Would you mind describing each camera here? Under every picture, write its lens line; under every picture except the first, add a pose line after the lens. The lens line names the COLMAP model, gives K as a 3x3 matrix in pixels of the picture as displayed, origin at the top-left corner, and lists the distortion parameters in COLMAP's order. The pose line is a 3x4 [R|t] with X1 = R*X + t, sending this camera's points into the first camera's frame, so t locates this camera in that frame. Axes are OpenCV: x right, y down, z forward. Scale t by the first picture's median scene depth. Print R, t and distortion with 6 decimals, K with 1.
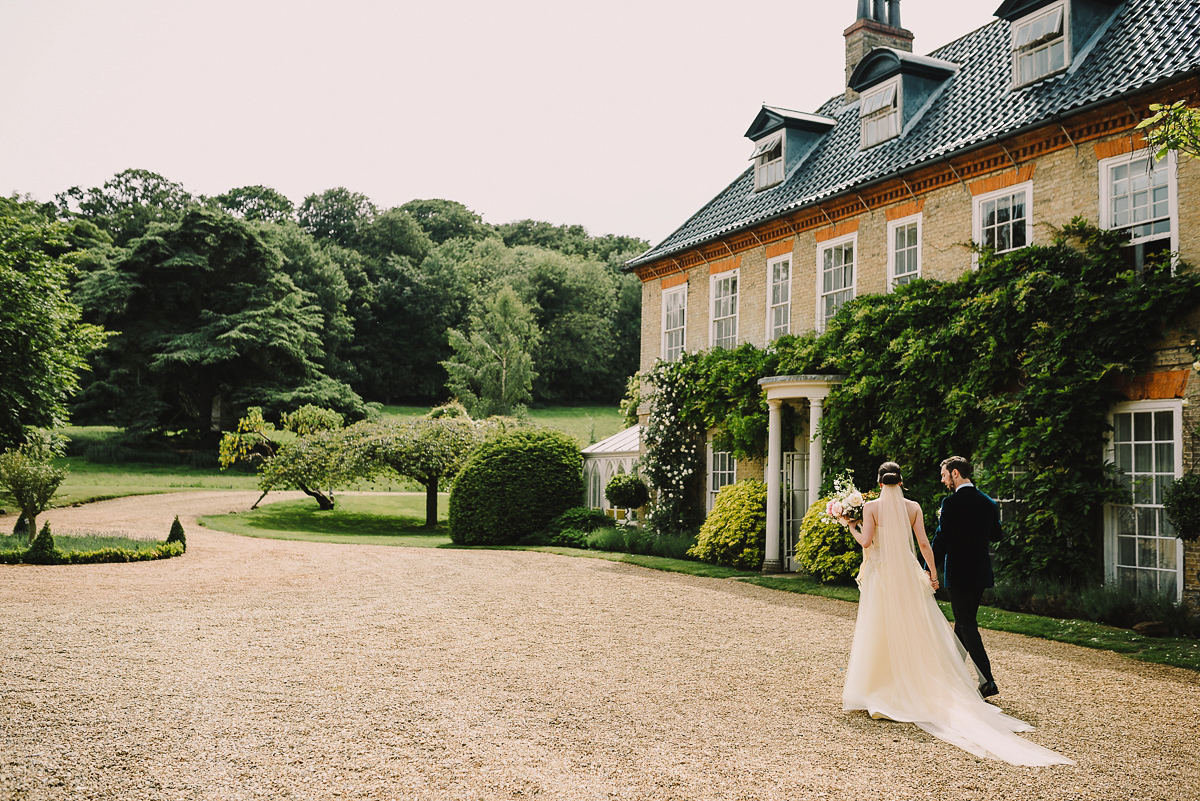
lens RADIAL K [[1241.5, 0, 600.0], [0, 1241.5, 400.5], [0, 0, 1]] dist [-0.022101, 0.003279]
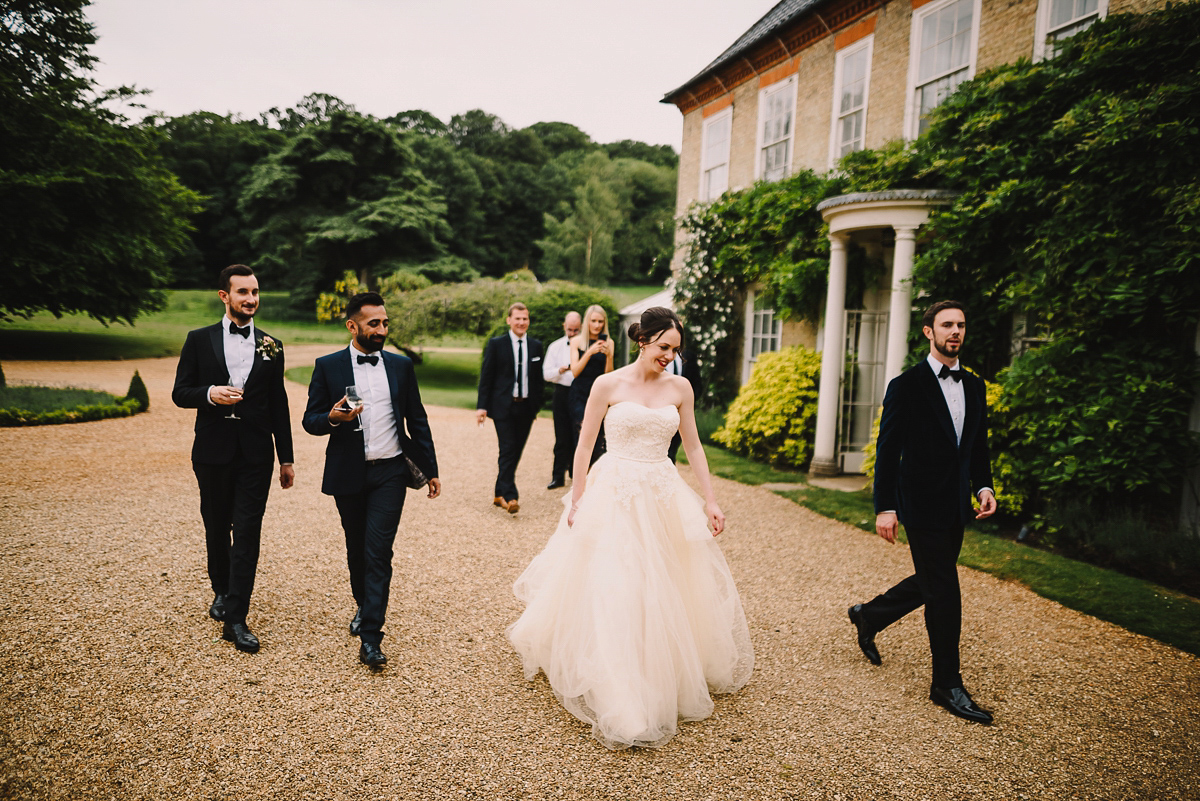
lens RADIAL K [[847.5, 0, 597.7], [0, 847.5, 418.0], [0, 0, 1]] dist [-0.048818, 0.054559]
pose [[0.993878, 0.035431, -0.104652, 0.049426], [-0.019193, 0.988152, 0.152274, 0.027821], [0.108807, -0.149333, 0.982782, 0.427253]]
